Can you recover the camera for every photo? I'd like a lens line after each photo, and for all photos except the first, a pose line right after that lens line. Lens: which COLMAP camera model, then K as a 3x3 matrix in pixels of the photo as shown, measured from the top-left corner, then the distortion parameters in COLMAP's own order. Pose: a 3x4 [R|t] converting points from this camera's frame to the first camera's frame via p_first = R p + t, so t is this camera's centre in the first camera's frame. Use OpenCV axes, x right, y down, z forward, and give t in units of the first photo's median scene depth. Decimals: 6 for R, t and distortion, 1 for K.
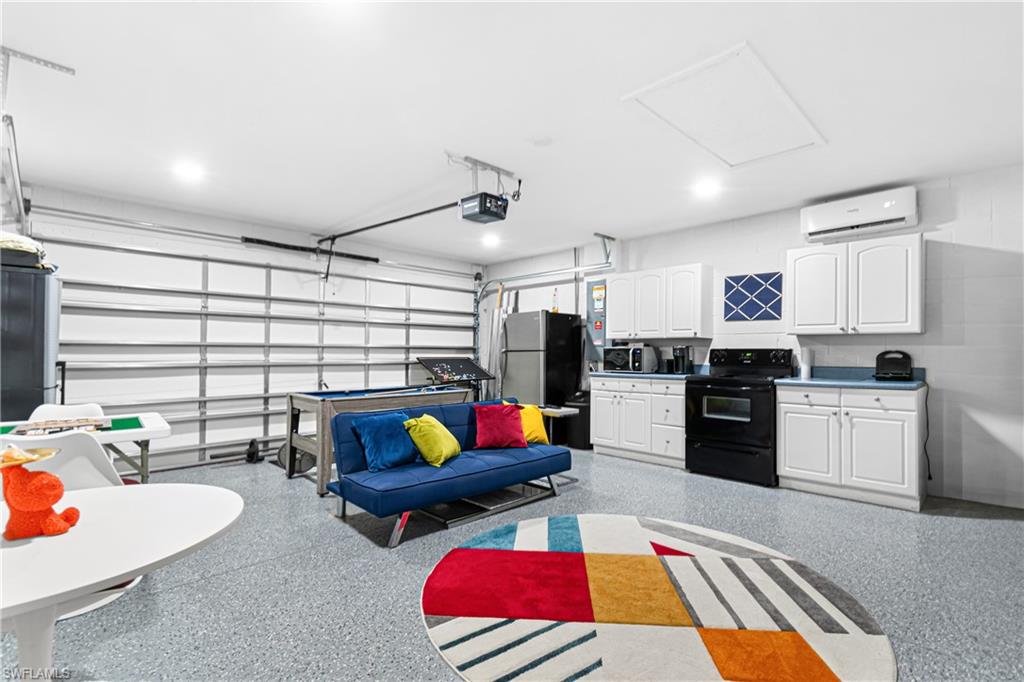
lens RADIAL K [[487.2, 0, 512.0], [0, 487.2, 341.0], [0, 0, 1]] dist [0.000730, -0.000142]
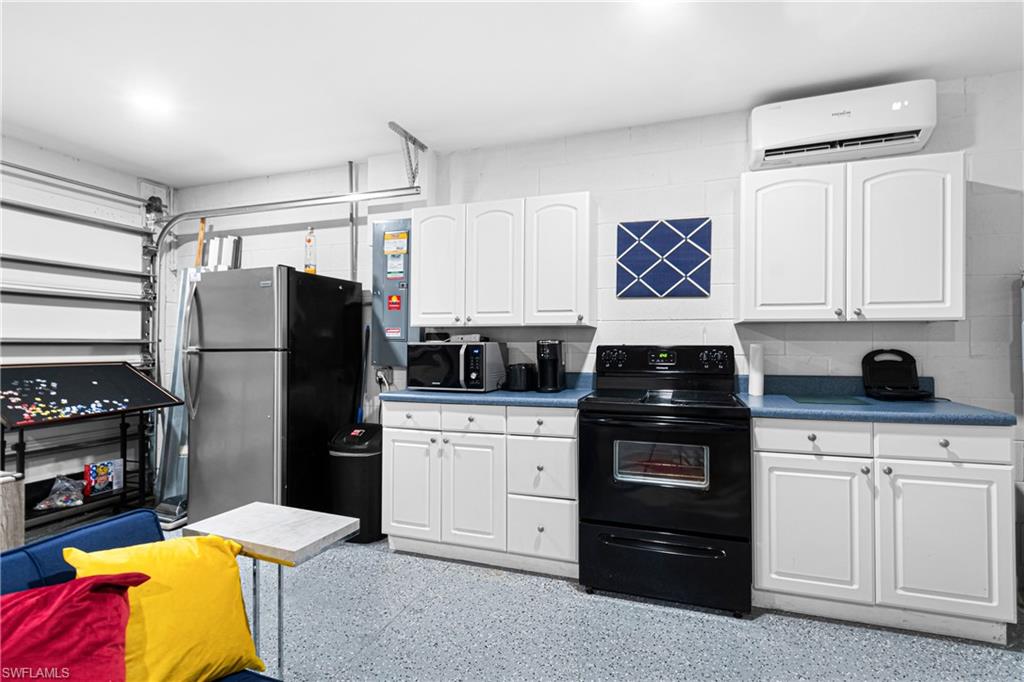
lens RADIAL K [[473.6, 0, 512.0], [0, 473.6, 341.0], [0, 0, 1]] dist [0.004189, 0.000295]
pose [[0.897538, -0.001343, 0.440936, 0.068139], [-0.007052, 0.999824, 0.017400, 0.001583], [-0.440881, -0.018727, 0.897370, 0.524321]]
